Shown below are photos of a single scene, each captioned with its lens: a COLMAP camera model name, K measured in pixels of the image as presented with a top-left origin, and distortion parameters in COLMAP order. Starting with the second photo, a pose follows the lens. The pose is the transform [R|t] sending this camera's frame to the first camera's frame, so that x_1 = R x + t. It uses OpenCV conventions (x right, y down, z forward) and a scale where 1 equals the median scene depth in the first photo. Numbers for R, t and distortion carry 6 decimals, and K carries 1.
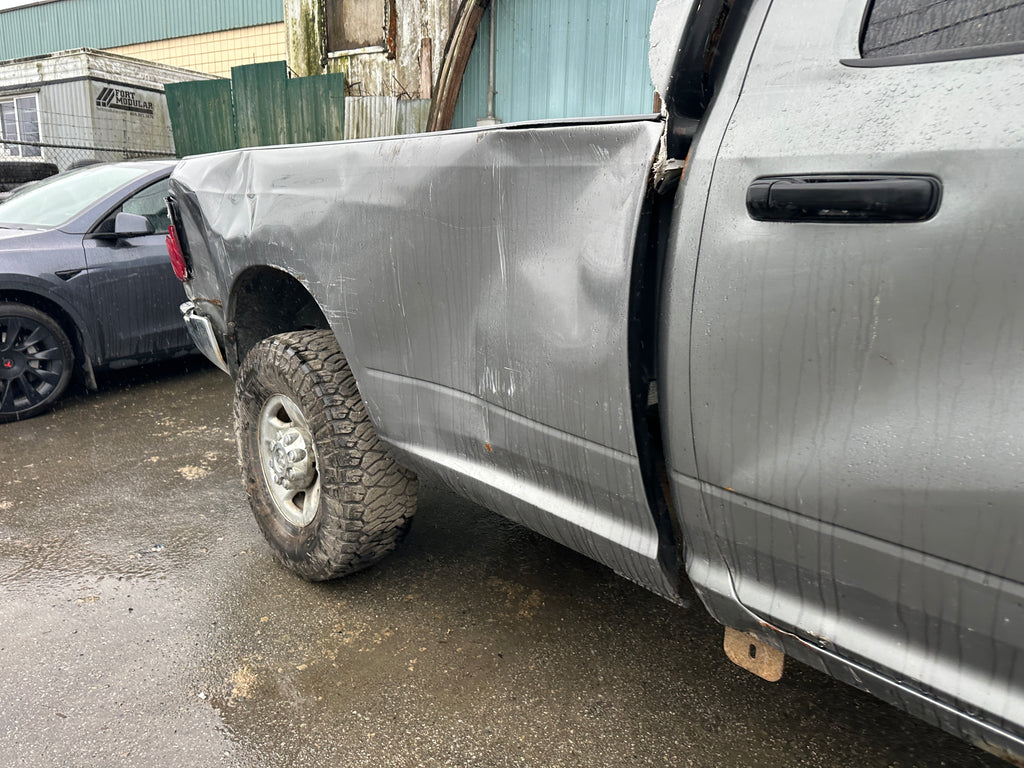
lens RADIAL K [[717.2, 0, 518.1], [0, 717.2, 381.8], [0, 0, 1]] dist [0.051091, -0.071643]
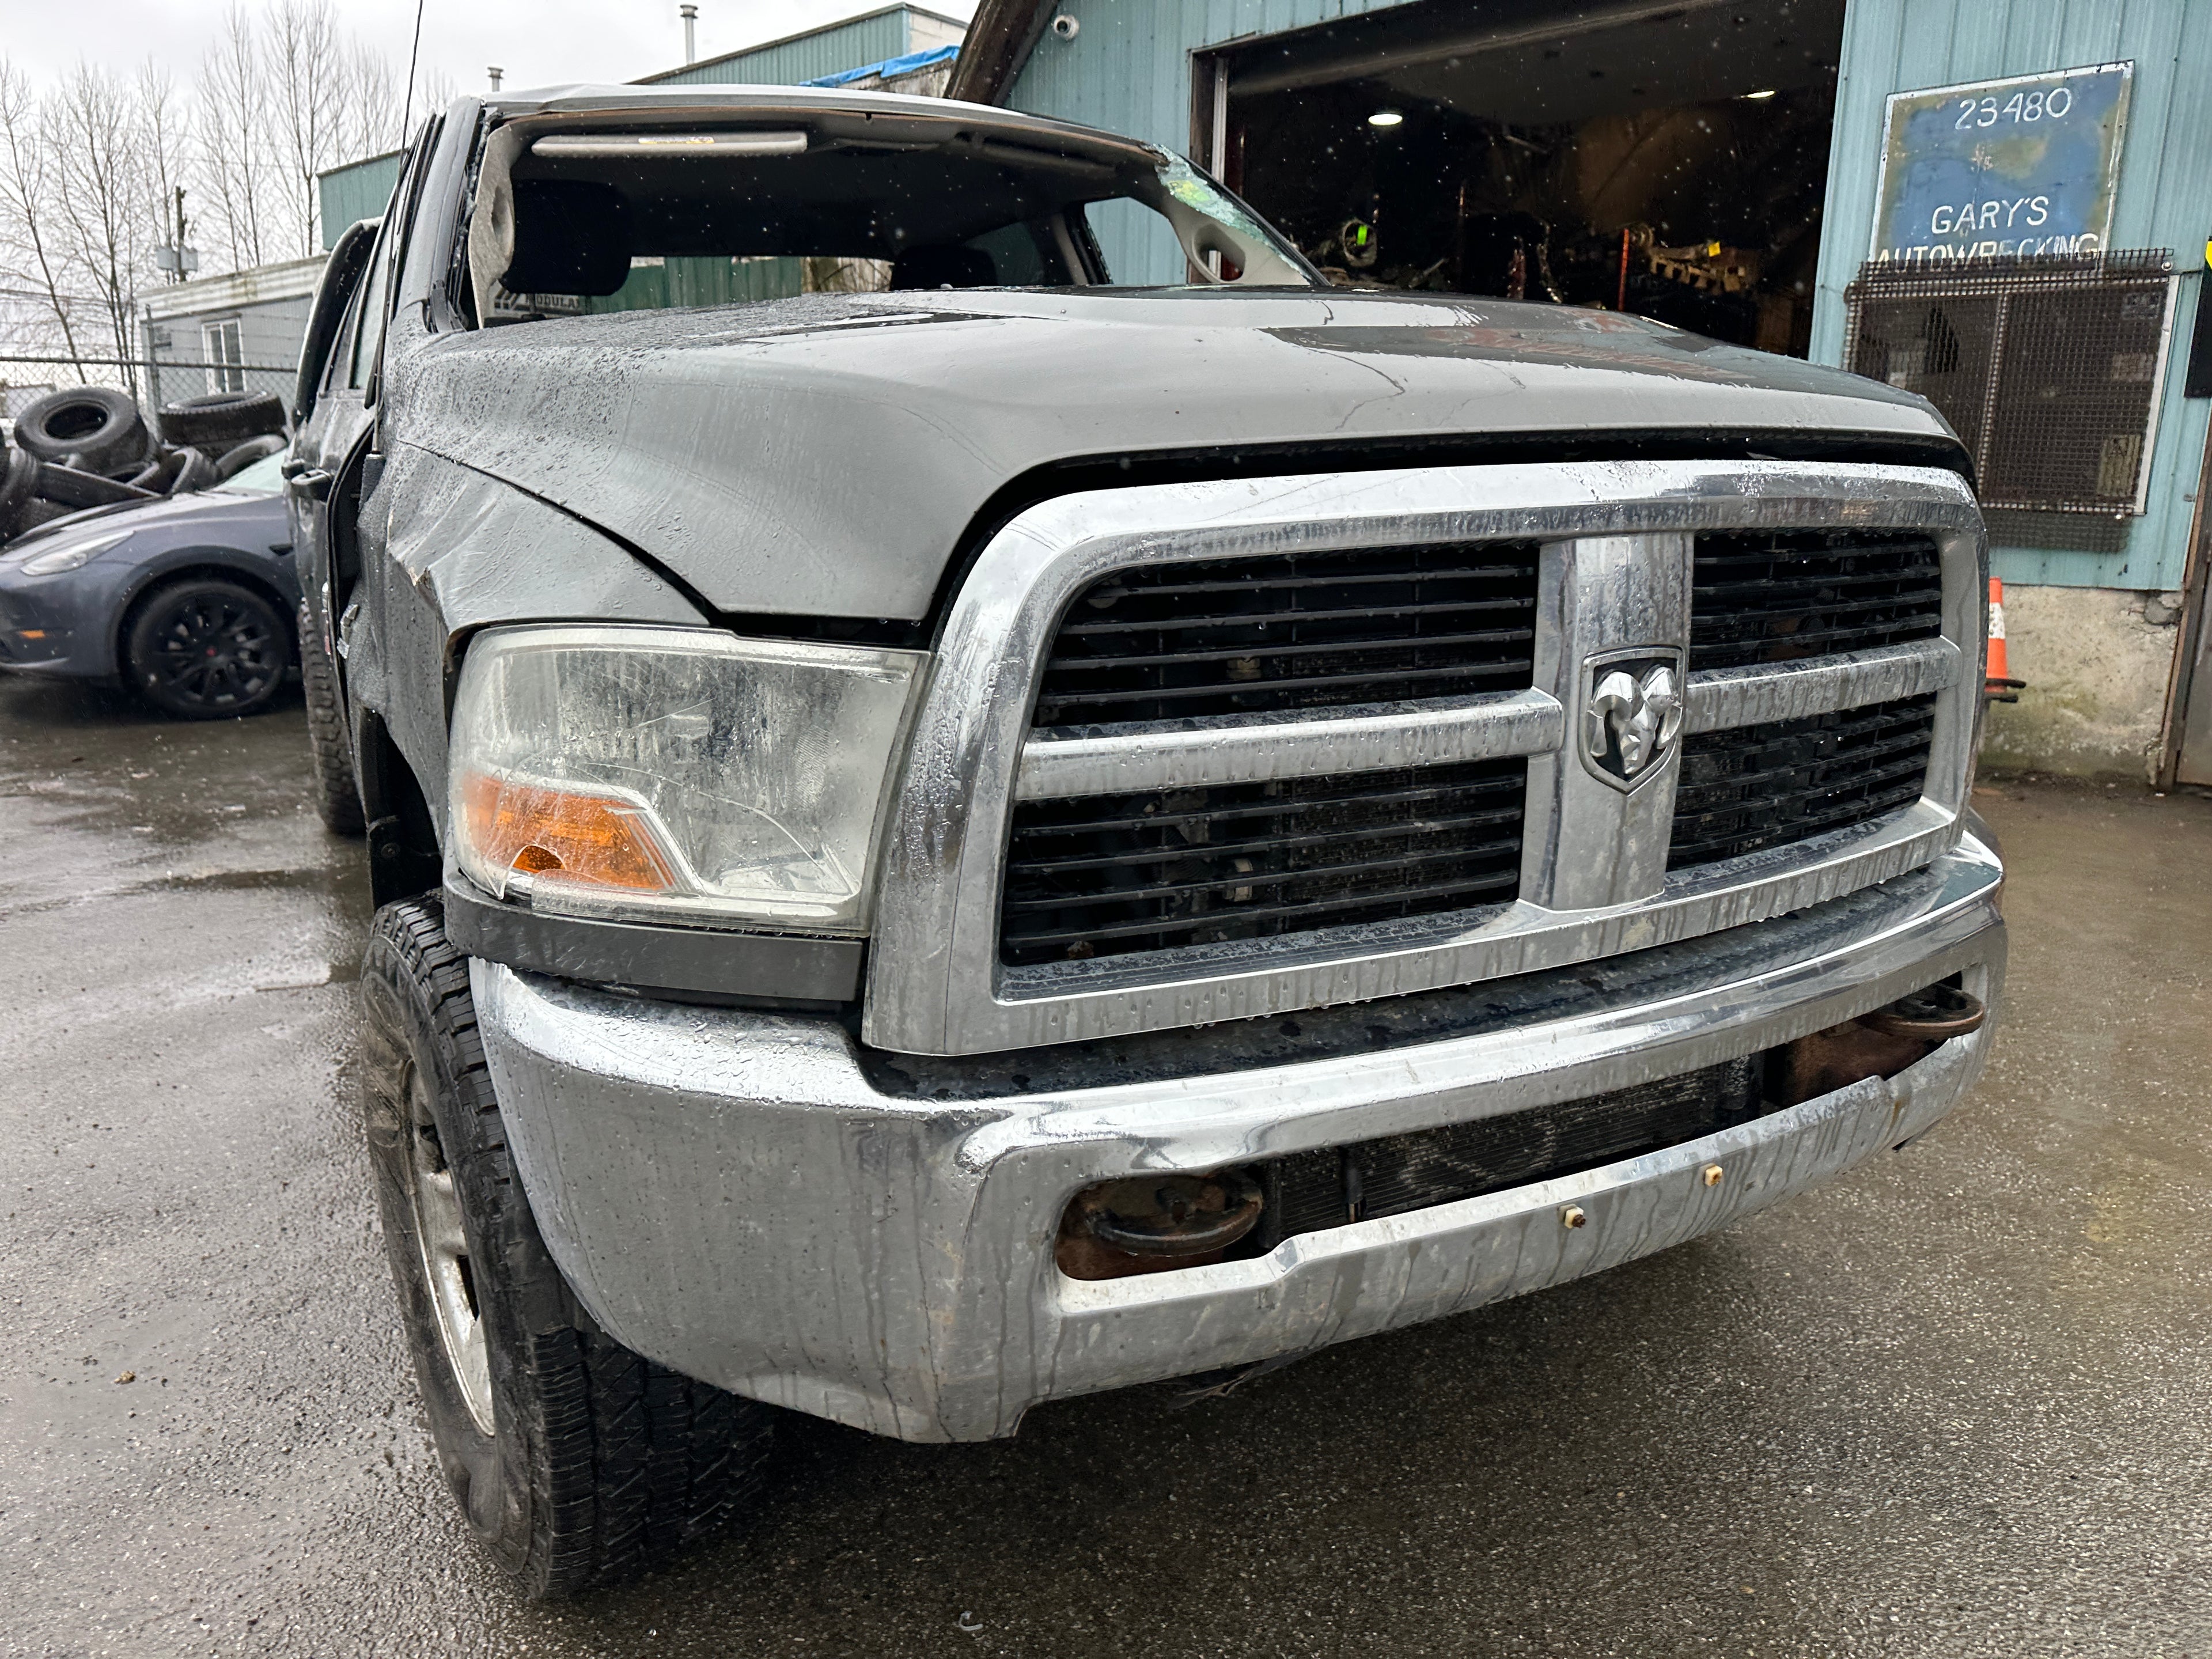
lens RADIAL K [[1566.4, 0, 1126.7], [0, 1566.4, 811.1], [0, 0, 1]] dist [0.039273, -0.039982]
pose [[0.967865, 0.051440, -0.246152, 0.451625], [-0.055382, 0.998424, -0.009115, 0.067267], [0.245295, 0.022454, 0.969188, -0.299223]]
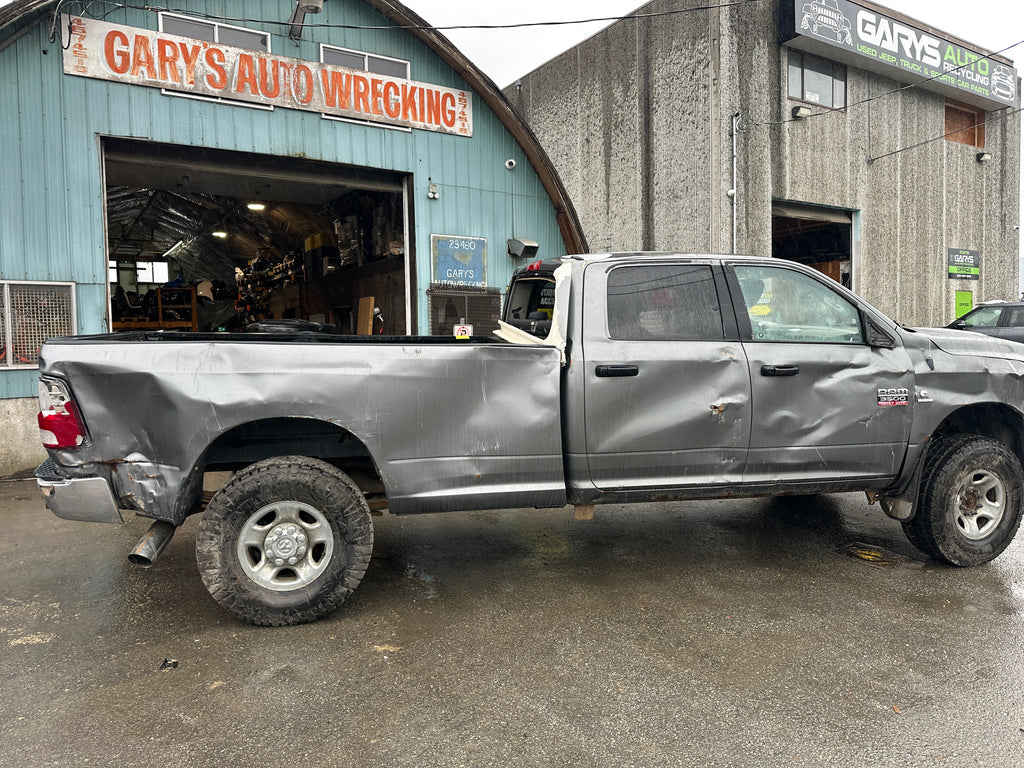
lens RADIAL K [[717.2, 0, 518.1], [0, 717.2, 381.8], [0, 0, 1]] dist [0.051091, -0.071643]
pose [[0.496572, -0.073122, 0.864910, -0.441243], [0.210302, 0.976892, -0.038152, -0.020468], [-0.842134, 0.200838, 0.500474, -0.072848]]
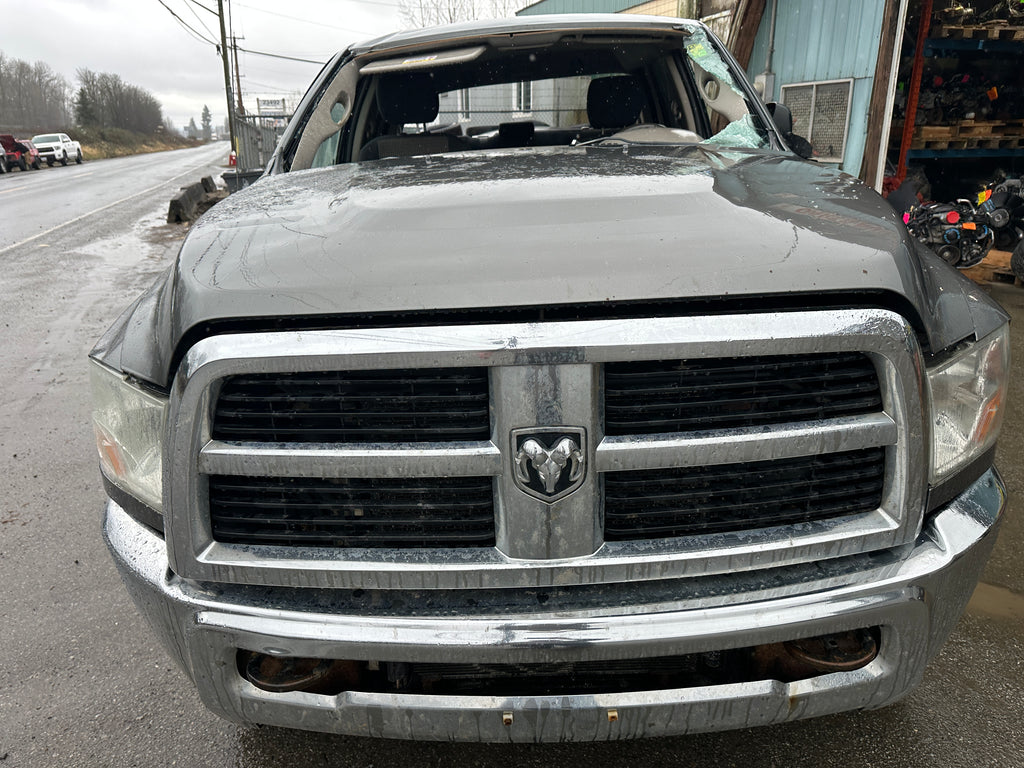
lens RADIAL K [[726.3, 0, 511.2], [0, 726.3, 374.8], [0, 0, 1]] dist [0.036455, -0.035659]
pose [[0.734805, 0.188427, -0.651581, 0.551564], [-0.125368, 0.981817, 0.142545, 0.012824], [0.666592, -0.023056, 0.745066, -0.221030]]
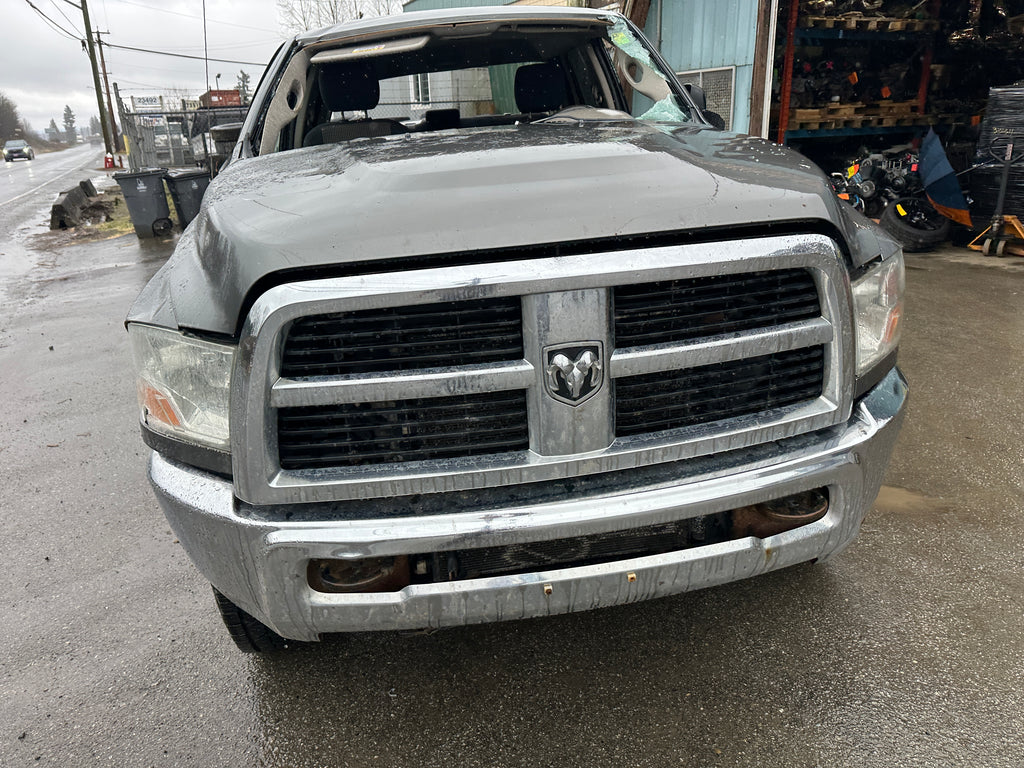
lens RADIAL K [[720.6, 0, 523.1], [0, 720.6, 373.3], [0, 0, 1]] dist [0.058976, -0.064723]
pose [[0.830937, 0.136683, -0.539316, 0.551190], [-0.074015, 0.987894, 0.136333, 0.027280], [0.551422, -0.073367, 0.830994, -0.263943]]
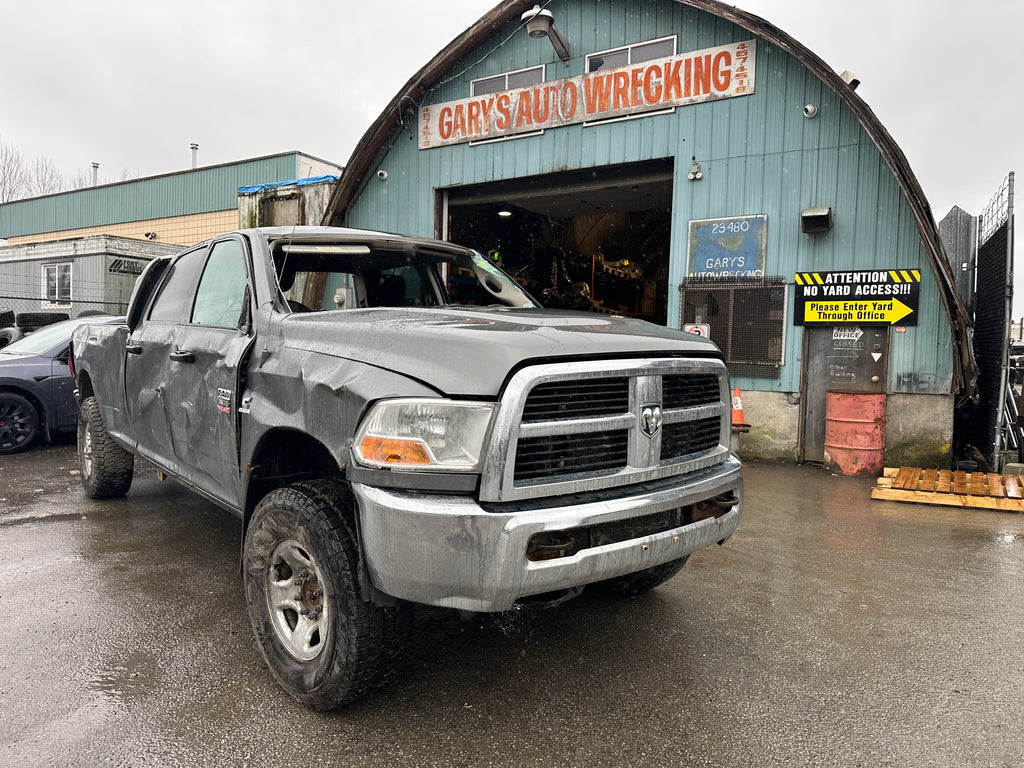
lens RADIAL K [[715.8, 0, 507.8], [0, 715.8, 381.5], [0, 0, 1]] dist [0.117282, -0.214606]
pose [[0.997694, 0.008931, -0.067286, 0.417452], [-0.020543, 0.984545, -0.173921, 0.094754], [0.064693, 0.174902, 0.982458, -0.452543]]
